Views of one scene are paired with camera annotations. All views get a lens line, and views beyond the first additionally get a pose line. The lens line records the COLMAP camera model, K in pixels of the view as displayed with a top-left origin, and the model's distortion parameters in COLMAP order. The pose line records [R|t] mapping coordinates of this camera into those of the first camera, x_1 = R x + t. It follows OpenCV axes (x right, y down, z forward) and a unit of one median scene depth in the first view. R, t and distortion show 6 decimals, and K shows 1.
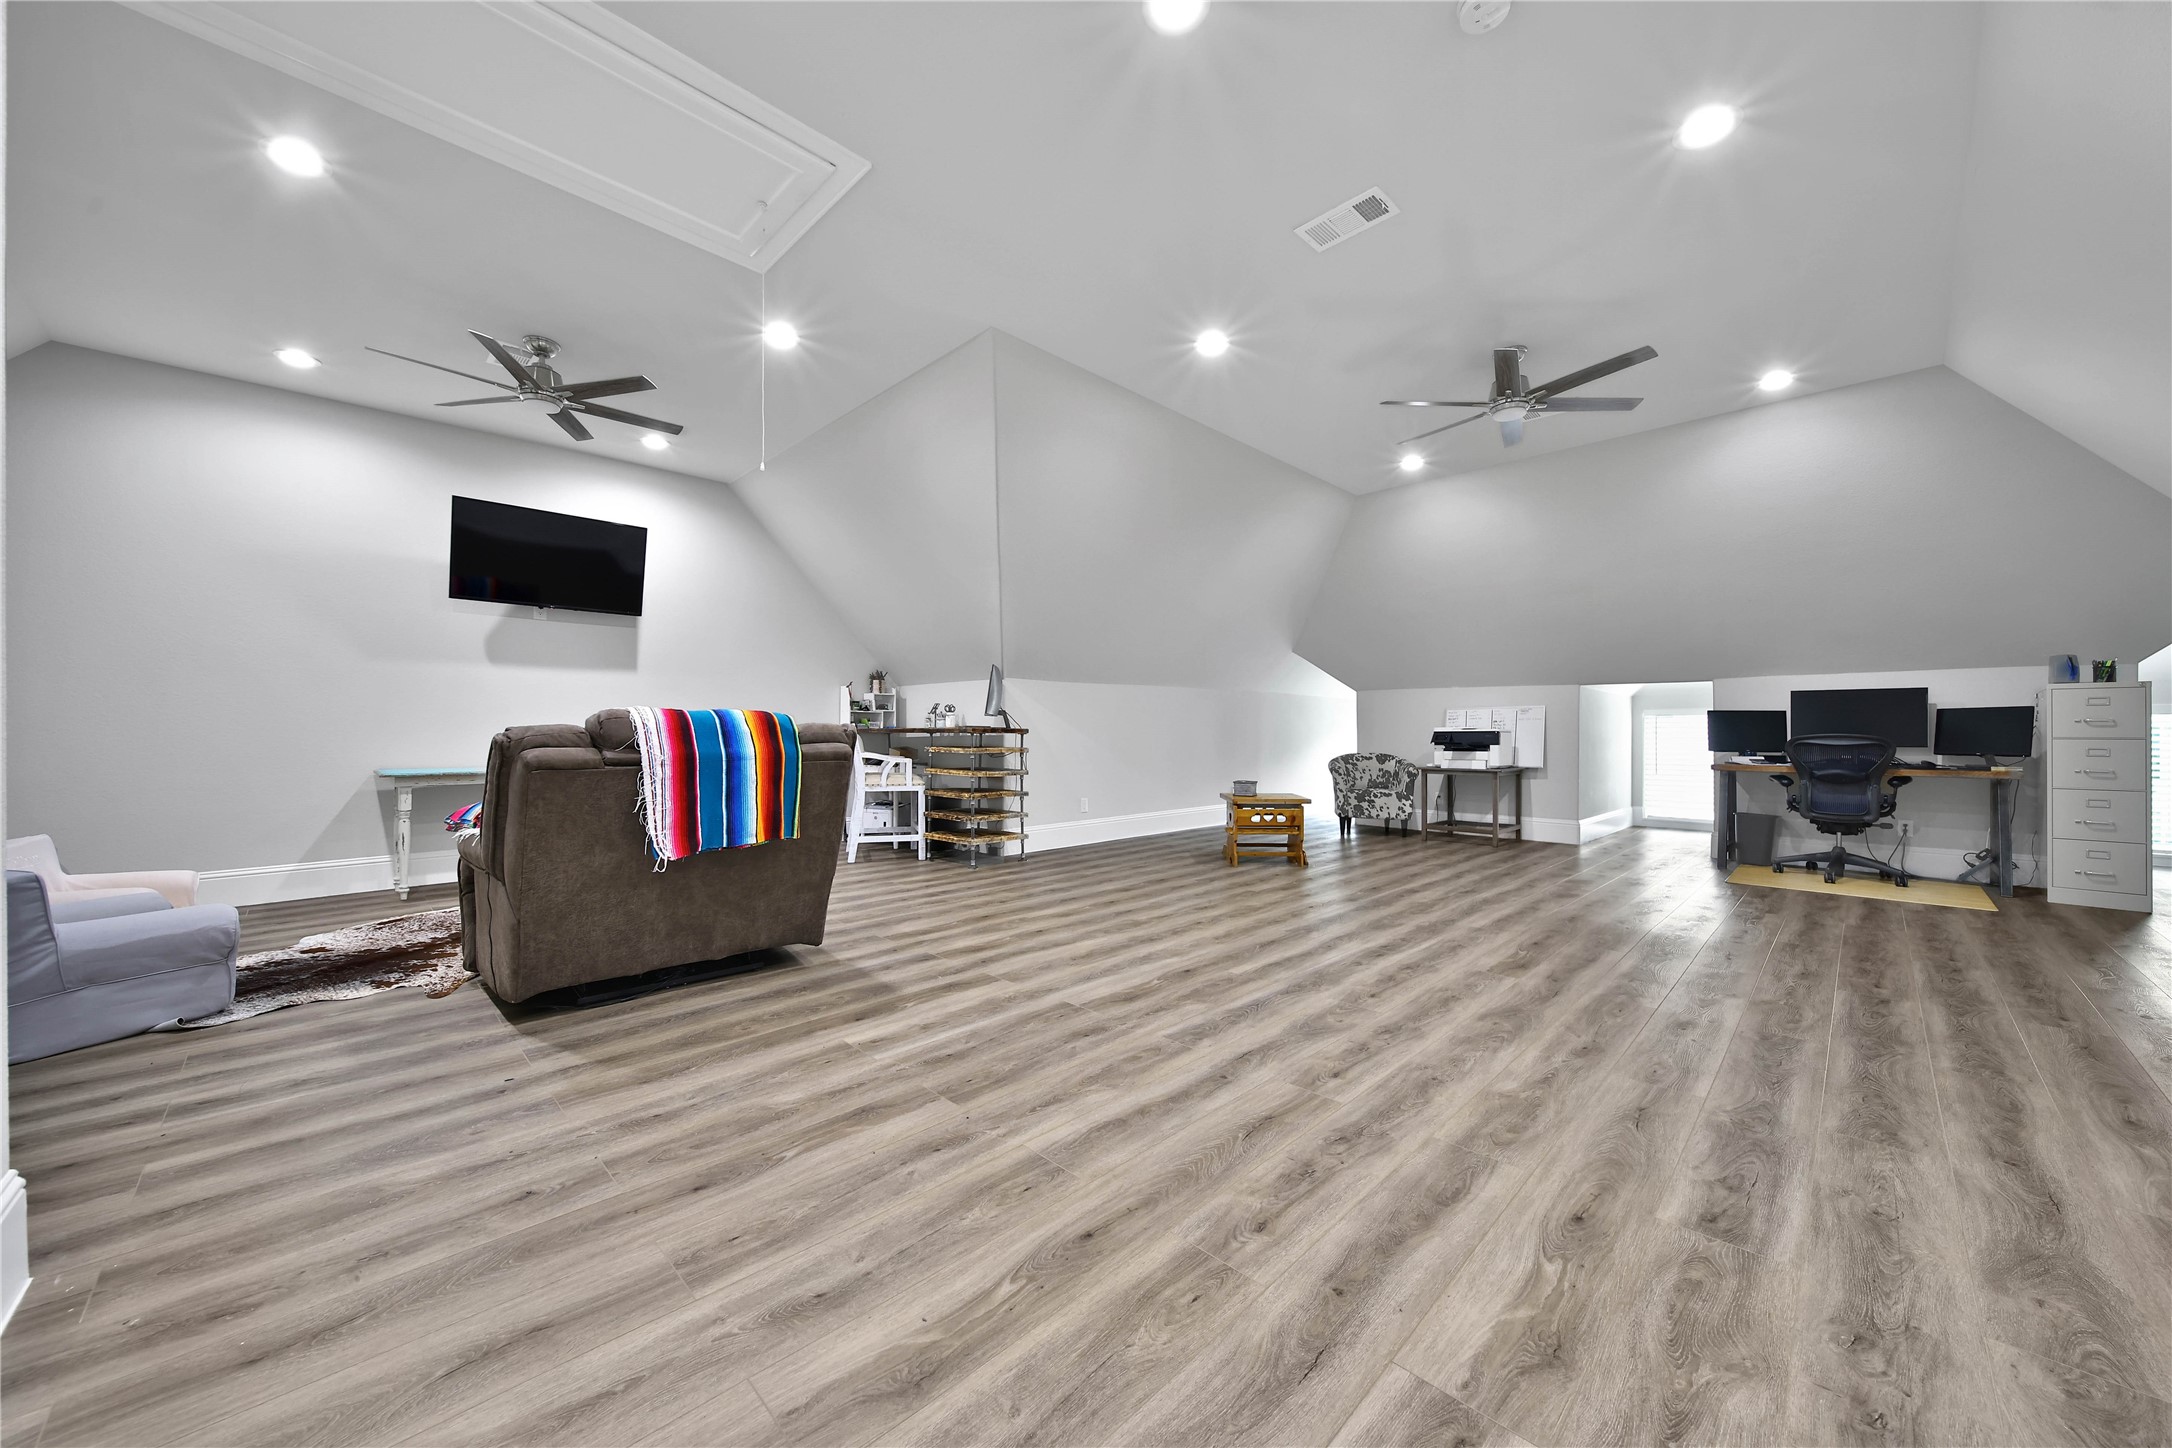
lens RADIAL K [[789.5, 0, 1080.0], [0, 789.5, 722.6], [0, 0, 1]] dist [-0.000136, -0.000172]
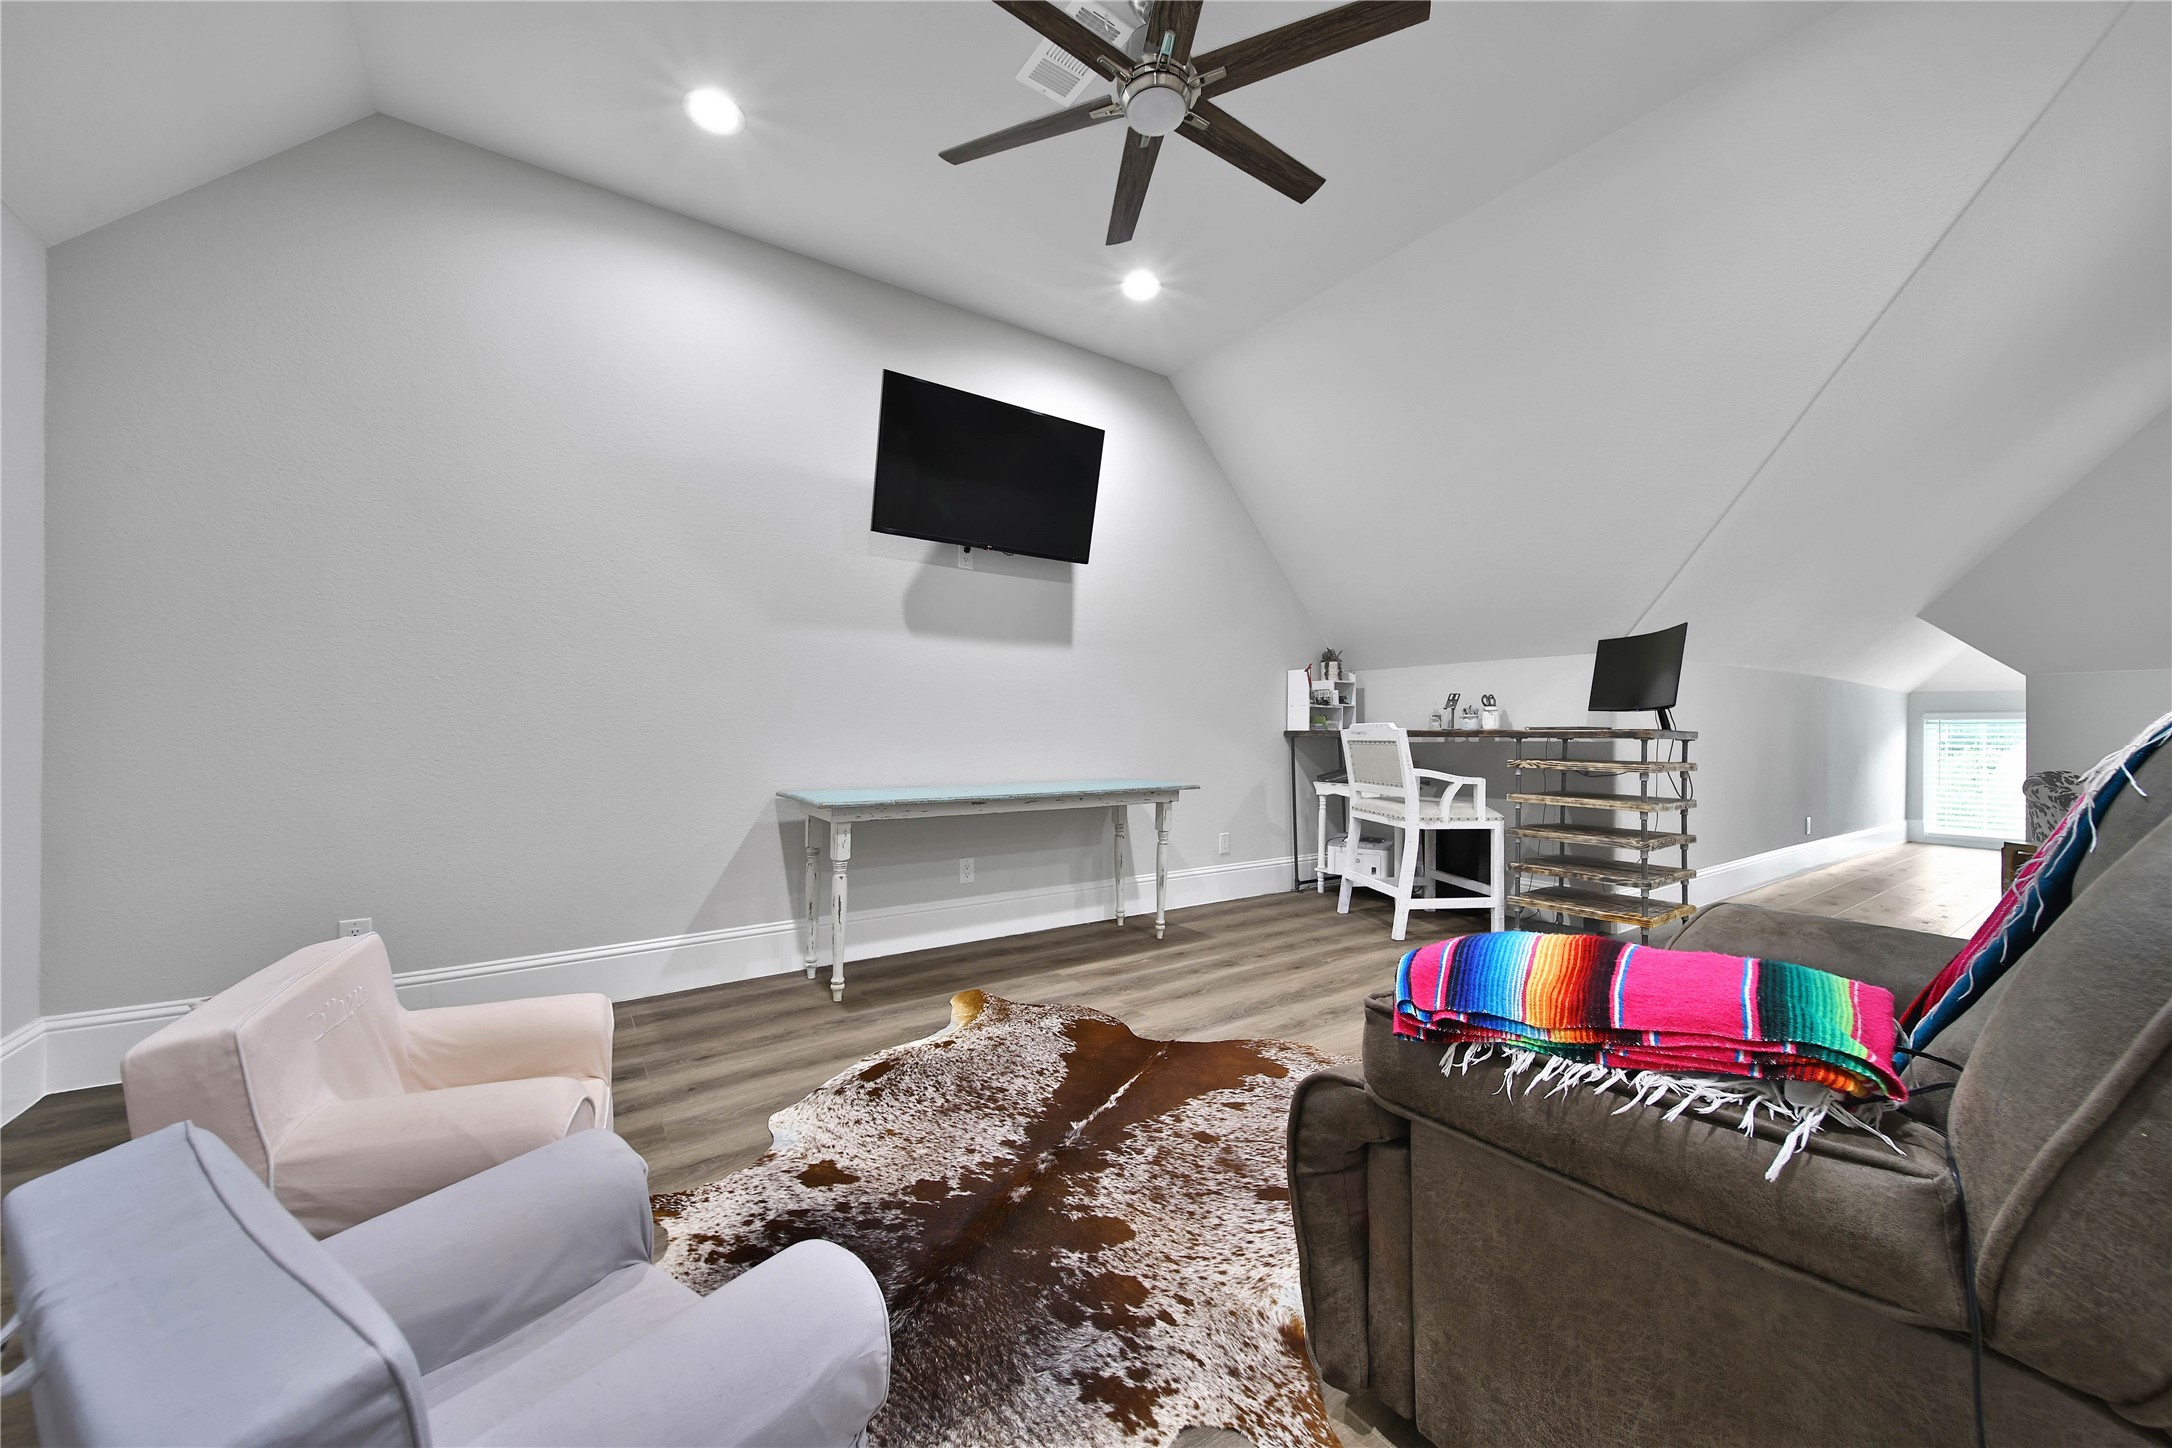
lens RADIAL K [[789.5, 0, 1095.8], [0, 789.5, 730.5], [0, 0, 1]] dist [-0.000136, -0.000172]
pose [[0.987243, 0.004416, -0.159158, -0.423734], [-0.002103, 0.999890, 0.014700, -0.002027], [0.159206, -0.014177, 0.987144, 0.314264]]
